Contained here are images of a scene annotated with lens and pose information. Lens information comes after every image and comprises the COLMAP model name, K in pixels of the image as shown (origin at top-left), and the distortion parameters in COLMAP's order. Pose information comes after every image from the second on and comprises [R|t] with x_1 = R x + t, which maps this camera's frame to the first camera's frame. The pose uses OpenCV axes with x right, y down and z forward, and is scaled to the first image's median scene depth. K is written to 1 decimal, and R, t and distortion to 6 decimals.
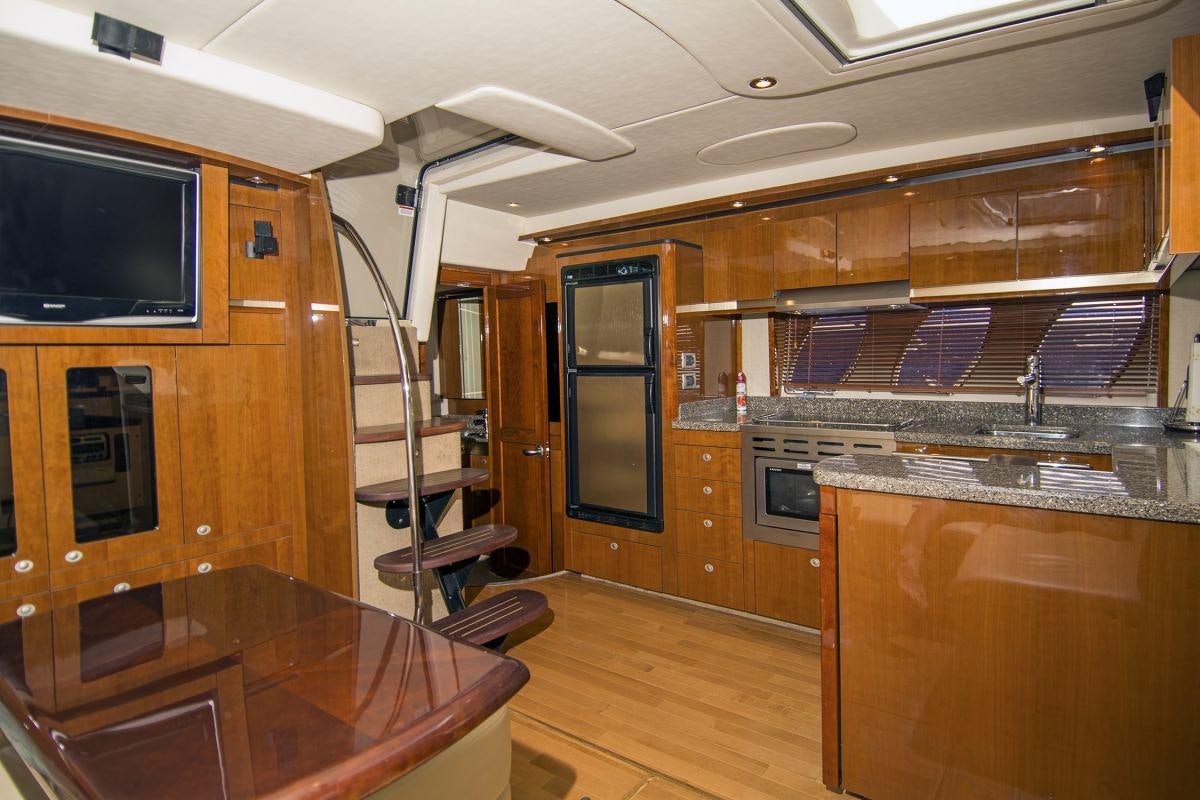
lens RADIAL K [[665.4, 0, 600.0], [0, 665.4, 400.0], [0, 0, 1]] dist [-0.000914, -0.000250]
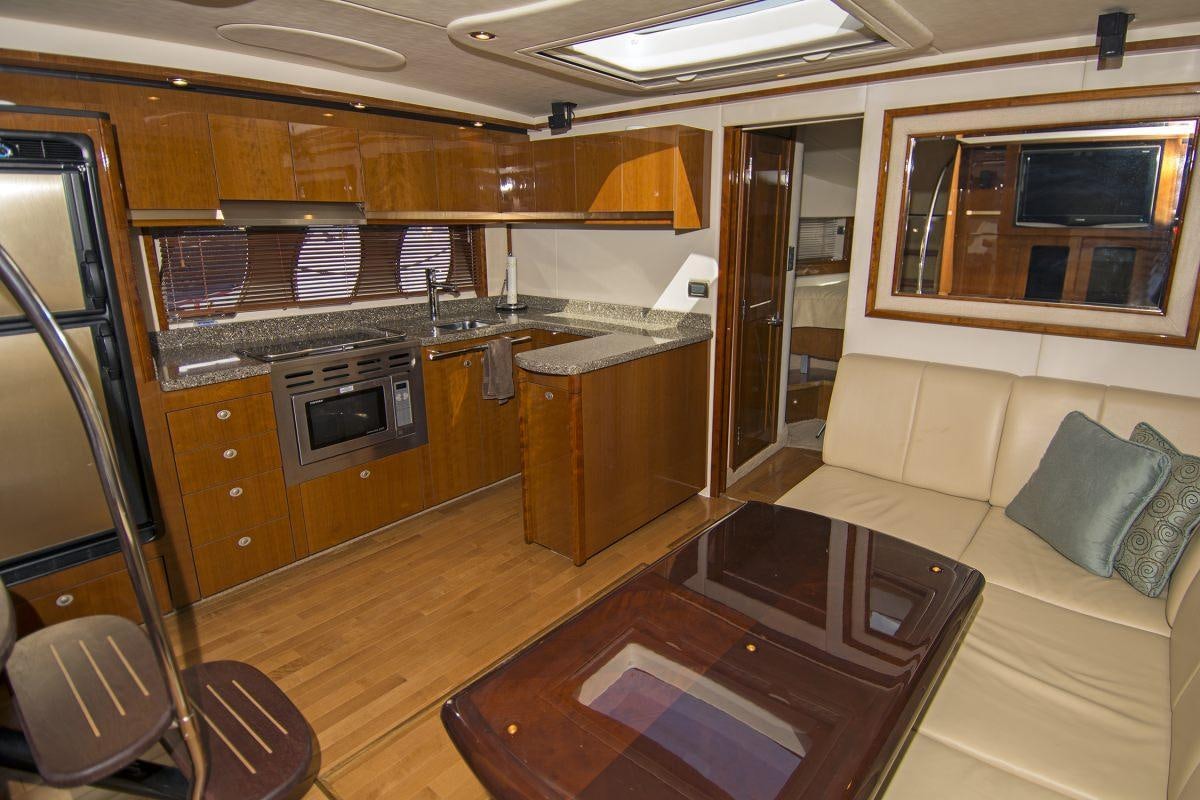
lens RADIAL K [[665.4, 0, 600.0], [0, 665.4, 400.0], [0, 0, 1]] dist [-0.000914, -0.000250]
pose [[0.047270, -0.255862, 0.965557, -0.622279], [0.072310, 0.964978, 0.252169, -0.106514], [-0.996261, 0.057899, 0.064116, 0.525506]]
